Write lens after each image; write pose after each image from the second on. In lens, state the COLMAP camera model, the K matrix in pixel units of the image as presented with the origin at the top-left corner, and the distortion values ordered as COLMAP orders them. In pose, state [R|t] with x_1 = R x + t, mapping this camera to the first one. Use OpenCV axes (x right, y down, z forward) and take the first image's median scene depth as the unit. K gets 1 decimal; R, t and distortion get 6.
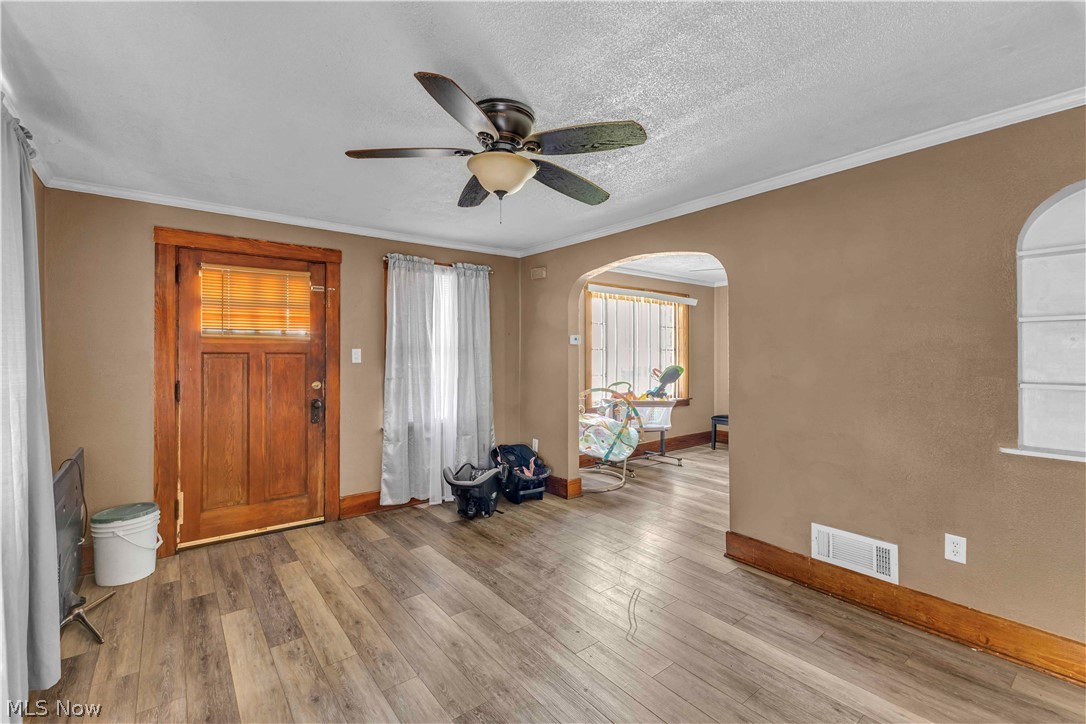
lens RADIAL K [[468.4, 0, 537.3], [0, 468.4, 354.9], [0, 0, 1]] dist [0.013493, -0.002192]
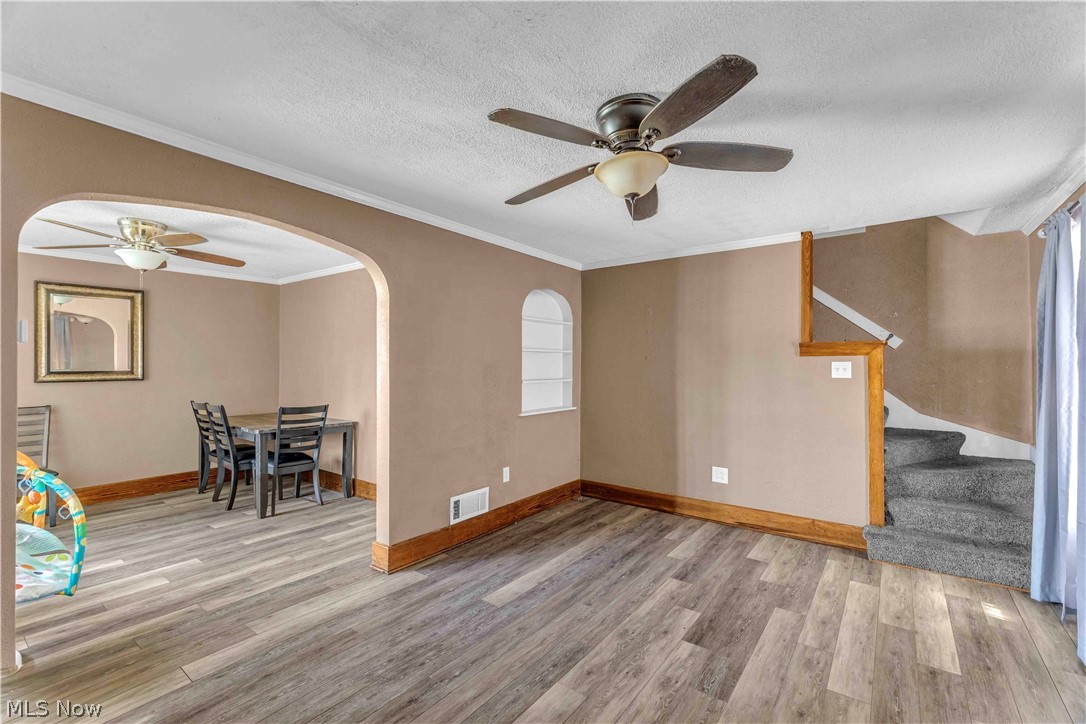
lens RADIAL K [[468.4, 0, 541.7], [0, 468.4, 366.4], [0, 0, 1]] dist [0.013493, -0.002192]
pose [[-0.256967, -0.003188, 0.966415, -0.572524], [-0.000690, 0.999995, 0.003116, -0.006131], [-0.966420, 0.000134, -0.256968, 0.868102]]
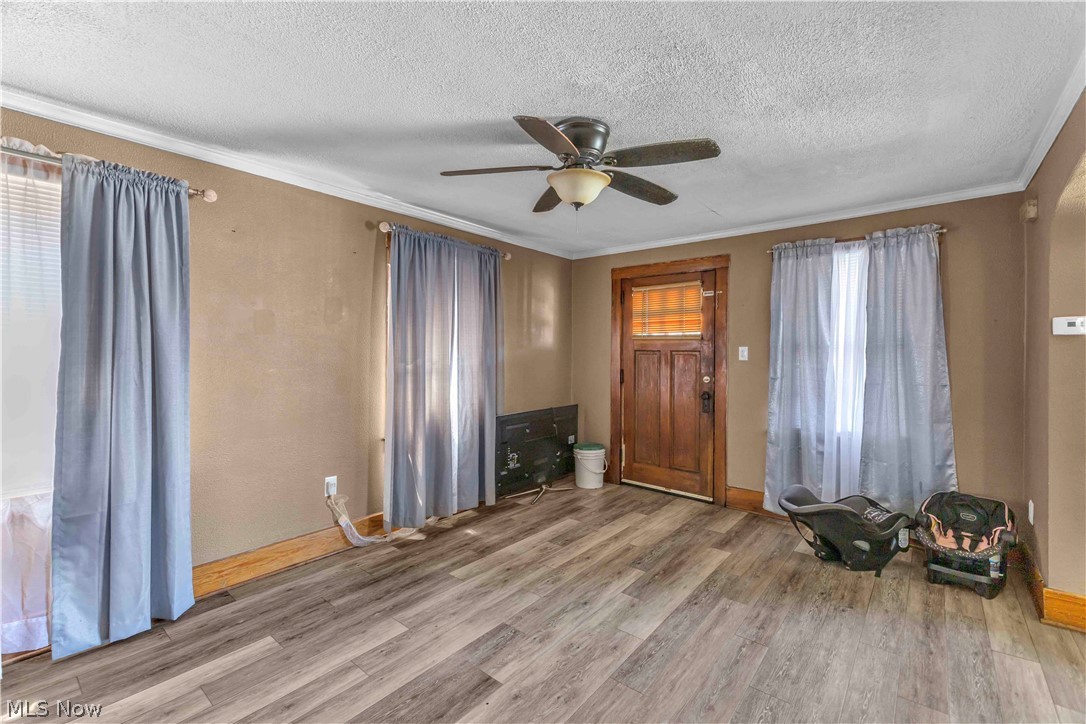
lens RADIAL K [[468.4, 0, 552.1], [0, 468.4, 349.4], [0, 0, 1]] dist [0.013493, -0.002192]
pose [[0.232234, -0.000553, -0.972660, 0.601021], [-0.002488, 0.999996, -0.001163, -0.005492], [0.972657, 0.002690, 0.232232, 0.419444]]
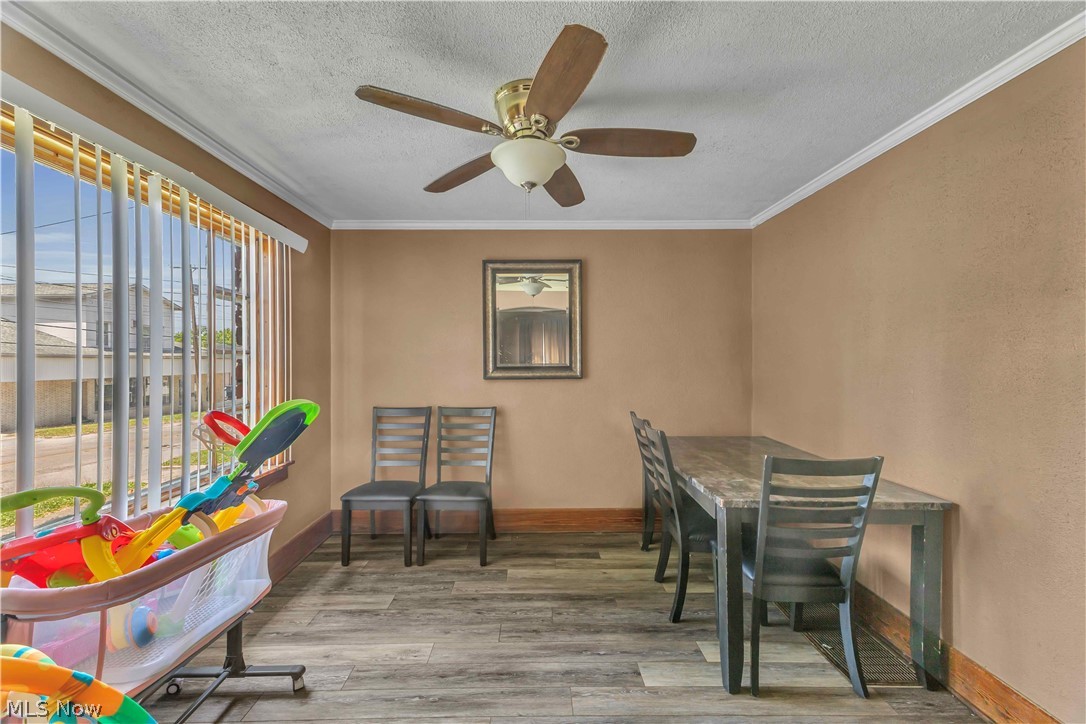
lens RADIAL K [[468.4, 0, 545.7], [0, 468.4, 357.3], [0, 0, 1]] dist [0.013493, -0.002192]
pose [[0.591336, -0.001295, 0.806424, 0.228066], [0.004376, 0.999989, -0.001604, -0.006488], [-0.806413, 0.004477, 0.591335, 1.105659]]
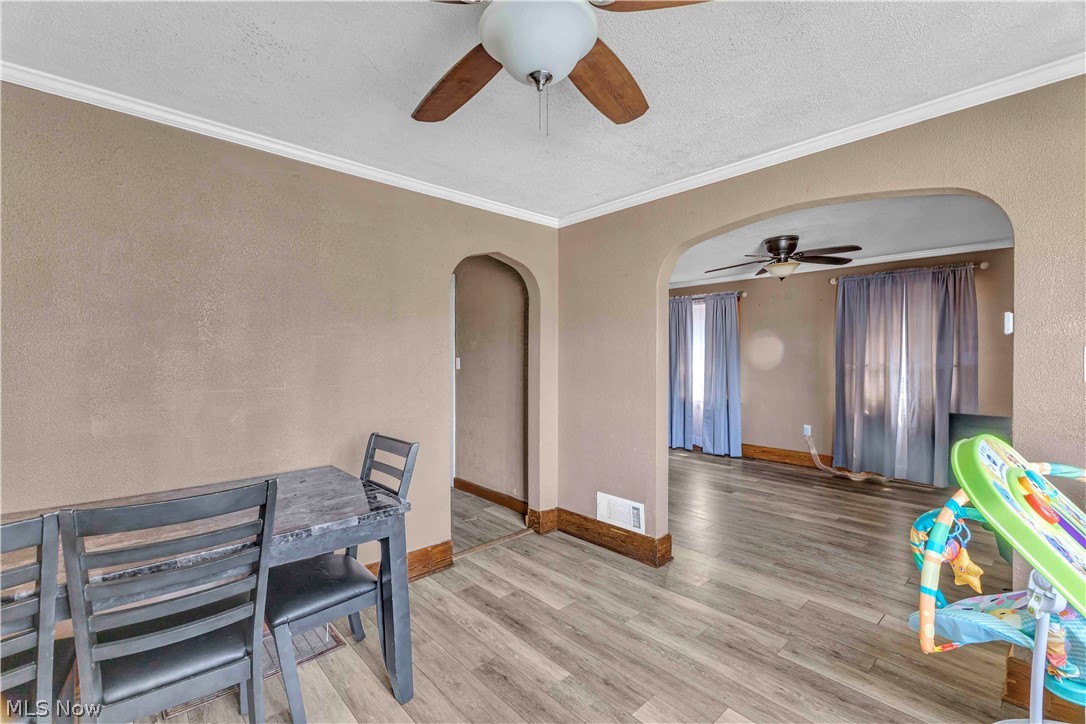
lens RADIAL K [[468.4, 0, 534.8], [0, 468.4, 363.6], [0, 0, 1]] dist [0.013493, -0.002192]
pose [[-0.997674, 0.009089, -0.067562, 0.699726], [0.008546, 0.999929, 0.008324, -0.001689], [0.067633, 0.007727, -0.997680, 1.825715]]
